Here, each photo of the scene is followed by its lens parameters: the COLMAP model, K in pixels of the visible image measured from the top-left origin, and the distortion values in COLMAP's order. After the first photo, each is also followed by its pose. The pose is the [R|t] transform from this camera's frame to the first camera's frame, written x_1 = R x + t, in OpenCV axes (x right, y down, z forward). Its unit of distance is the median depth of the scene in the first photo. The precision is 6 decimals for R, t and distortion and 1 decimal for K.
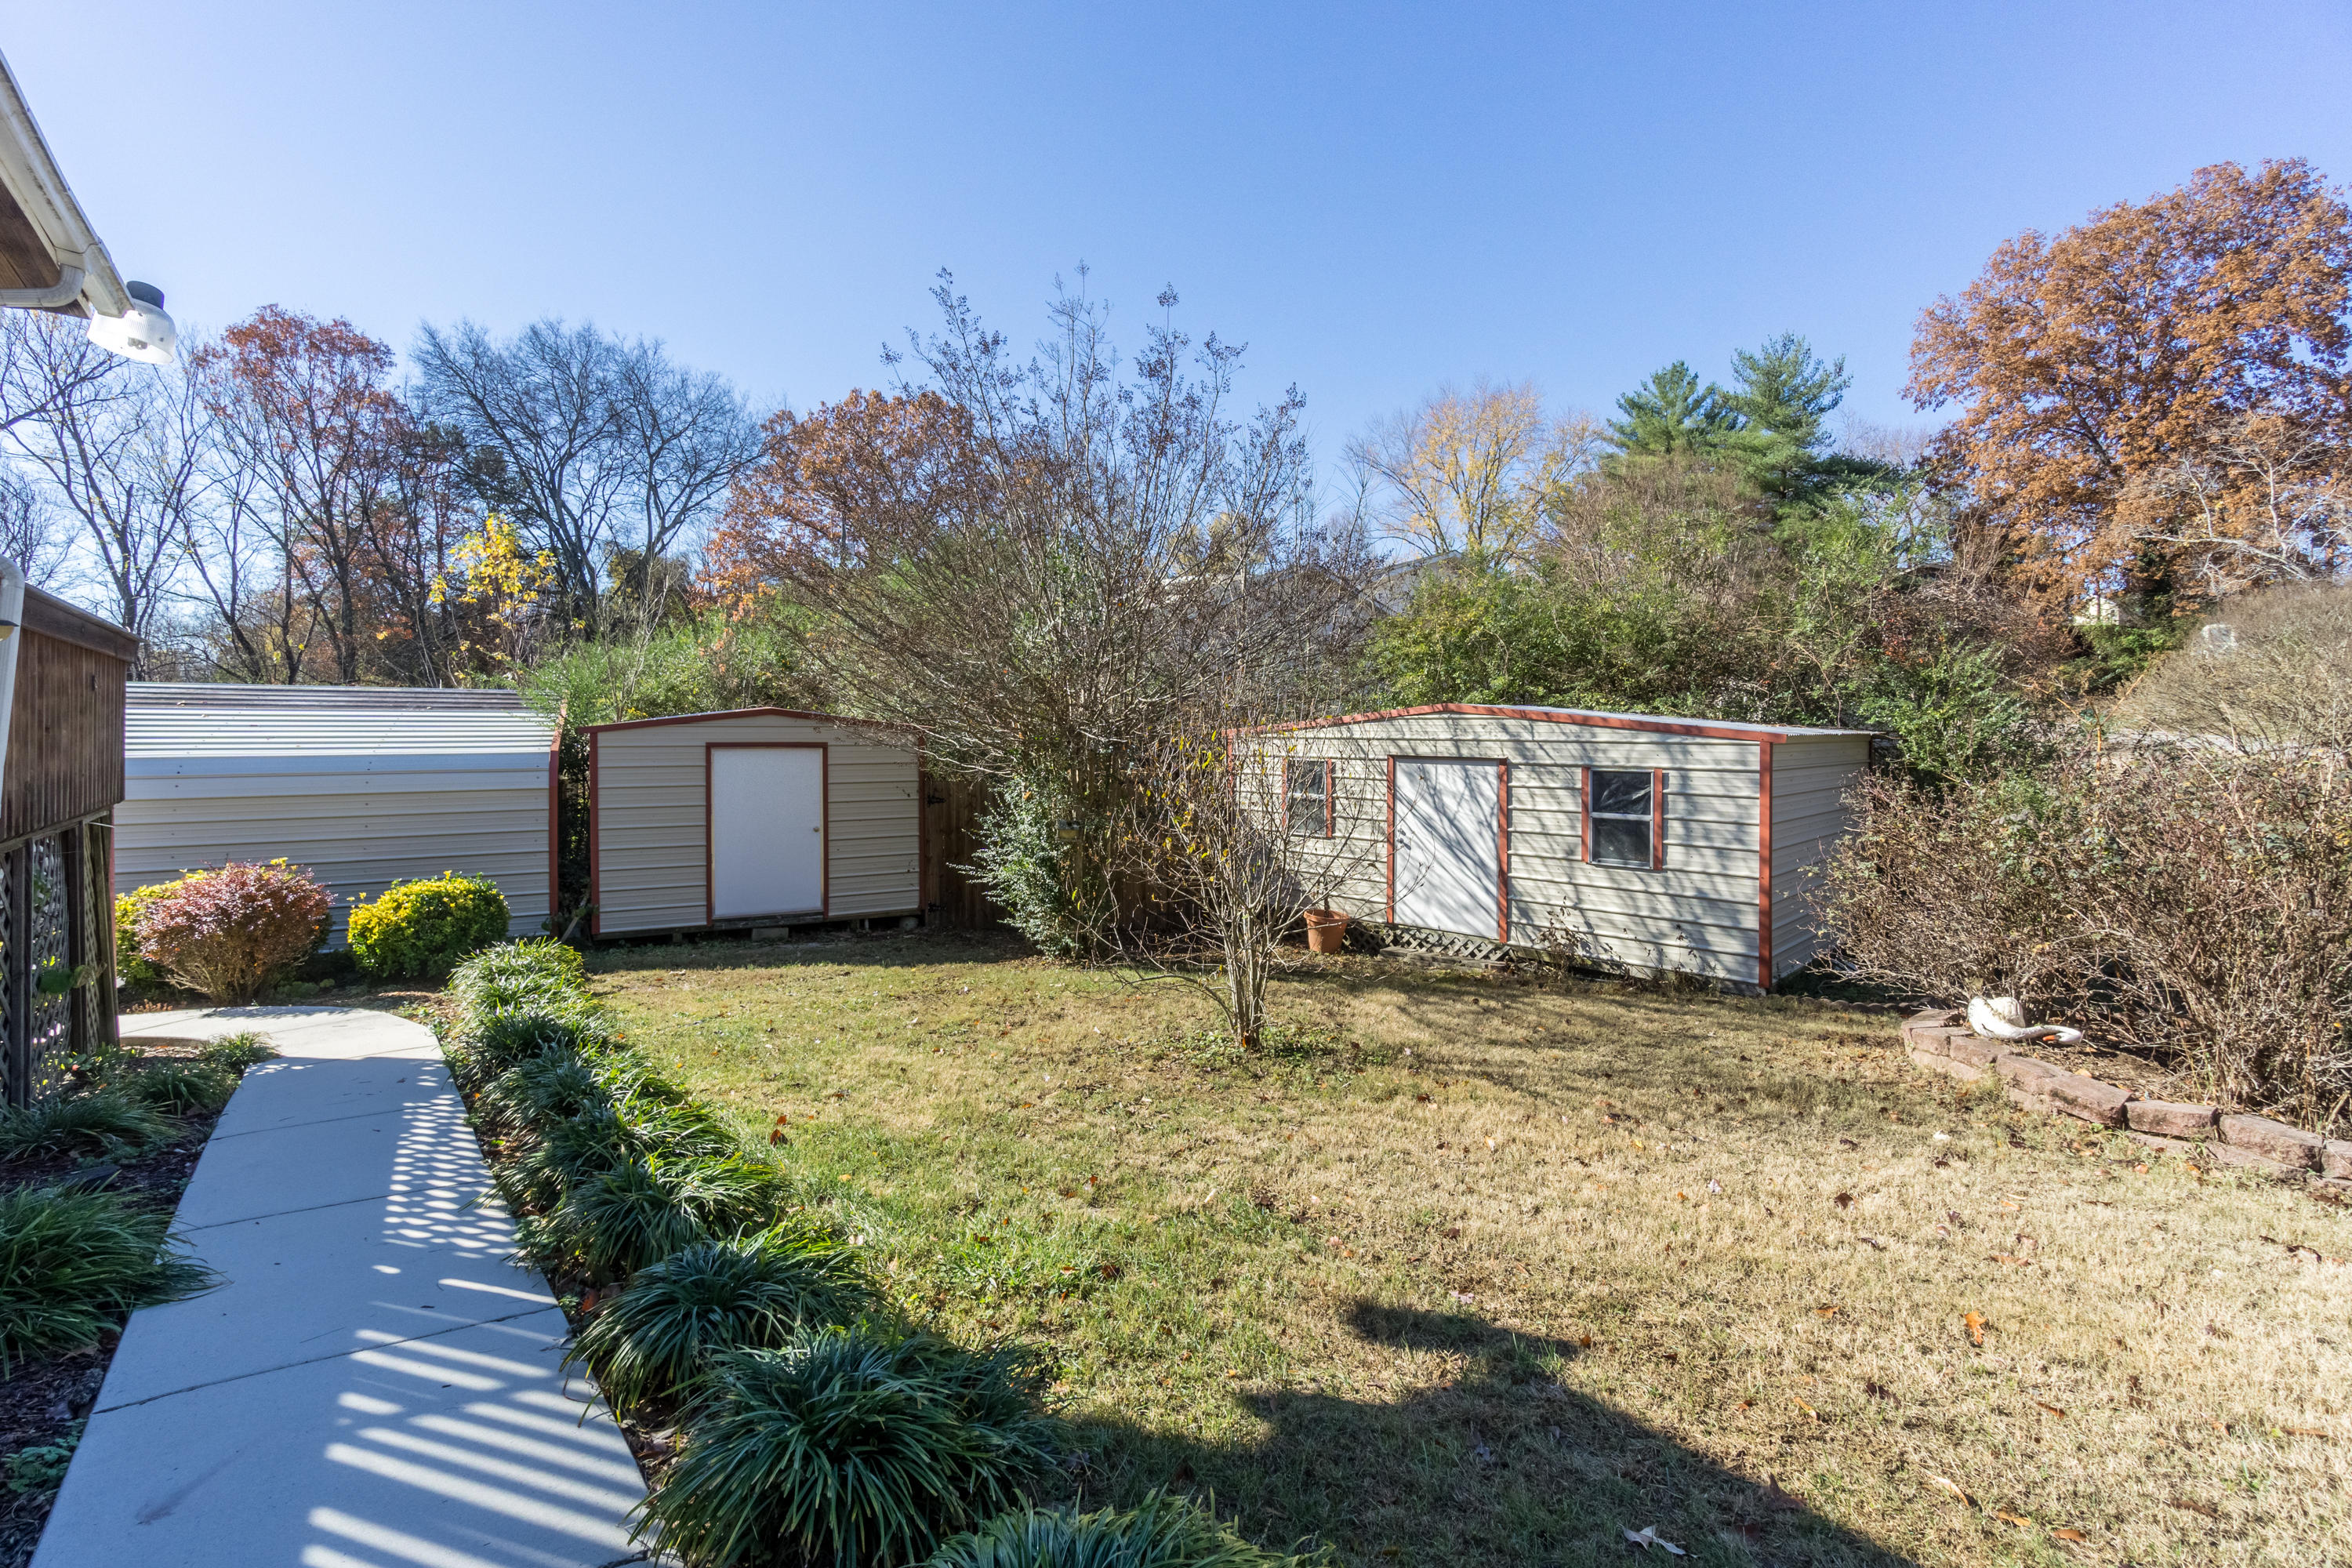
lens RADIAL K [[1051.6, 0, 1175.4], [0, 1051.6, 738.3], [0, 0, 1]] dist [0.000260, 0.000119]
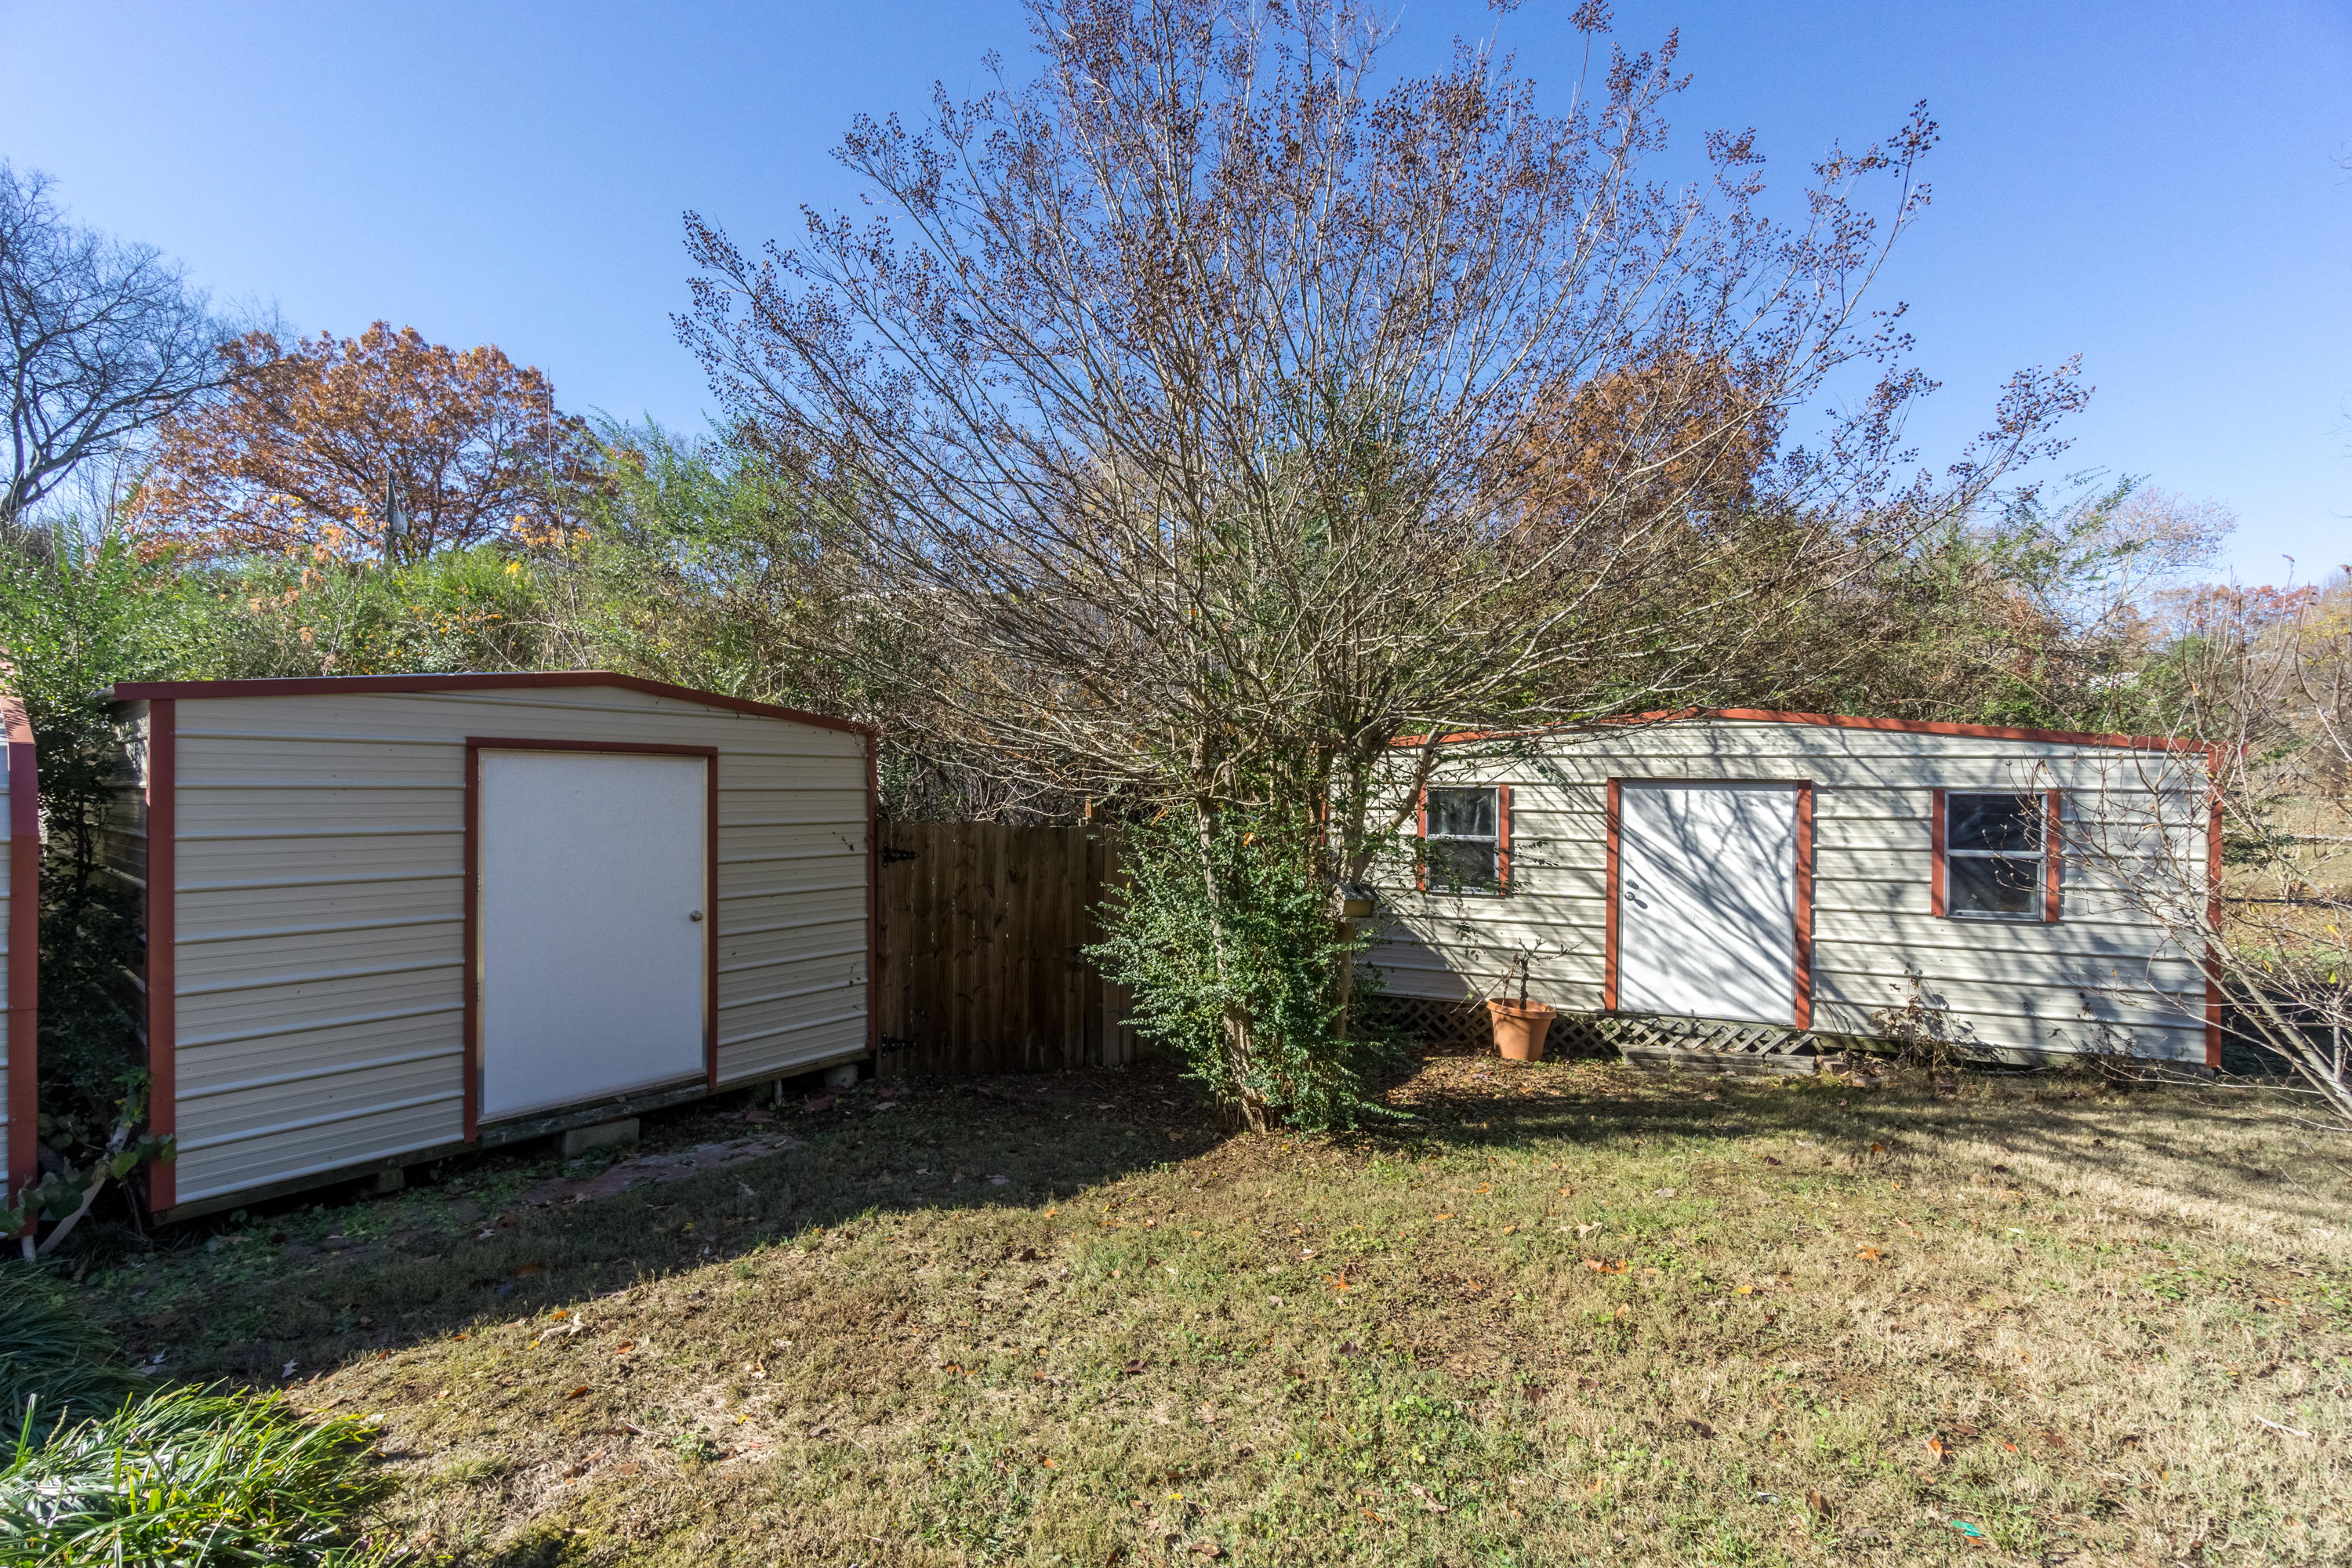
lens RADIAL K [[1012.6, 0, 1176.0], [0, 1012.6, 784.0], [0, 0, 1]] dist [-0.001146, -0.000451]
pose [[0.913222, 0.007121, 0.407400, -0.354401], [-0.003211, 0.999942, -0.010279, 0.028664], [-0.407449, 0.008079, 0.913192, 0.490535]]
